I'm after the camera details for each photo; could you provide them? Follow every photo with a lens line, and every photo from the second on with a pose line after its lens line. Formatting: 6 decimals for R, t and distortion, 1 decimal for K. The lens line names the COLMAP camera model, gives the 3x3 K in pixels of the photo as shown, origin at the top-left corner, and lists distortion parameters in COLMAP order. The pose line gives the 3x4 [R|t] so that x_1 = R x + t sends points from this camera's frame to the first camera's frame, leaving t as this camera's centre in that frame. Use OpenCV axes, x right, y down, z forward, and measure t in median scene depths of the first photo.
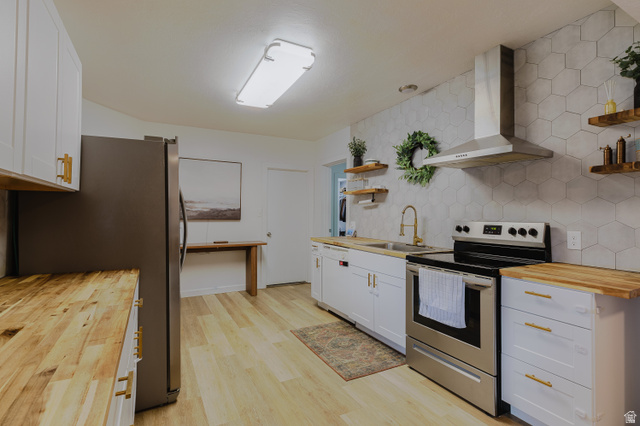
lens RADIAL K [[317.6, 0, 320.0], [0, 317.6, 213.0], [0, 0, 1]] dist [-0.000935, -0.000147]
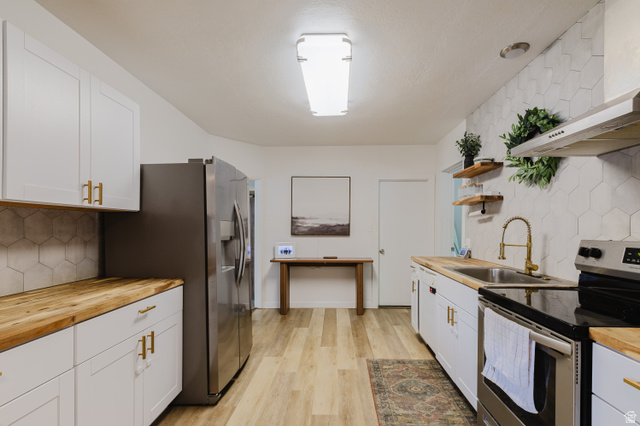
lens RADIAL K [[320.4, 0, 322.1], [0, 320.4, 233.5], [0, 0, 1]] dist [0.000087, 0.000024]
pose [[0.866415, 0.004187, -0.499306, 0.259620], [0.003662, 0.999885, 0.014739, 0.000827], [0.499311, -0.014598, 0.866300, 0.166098]]
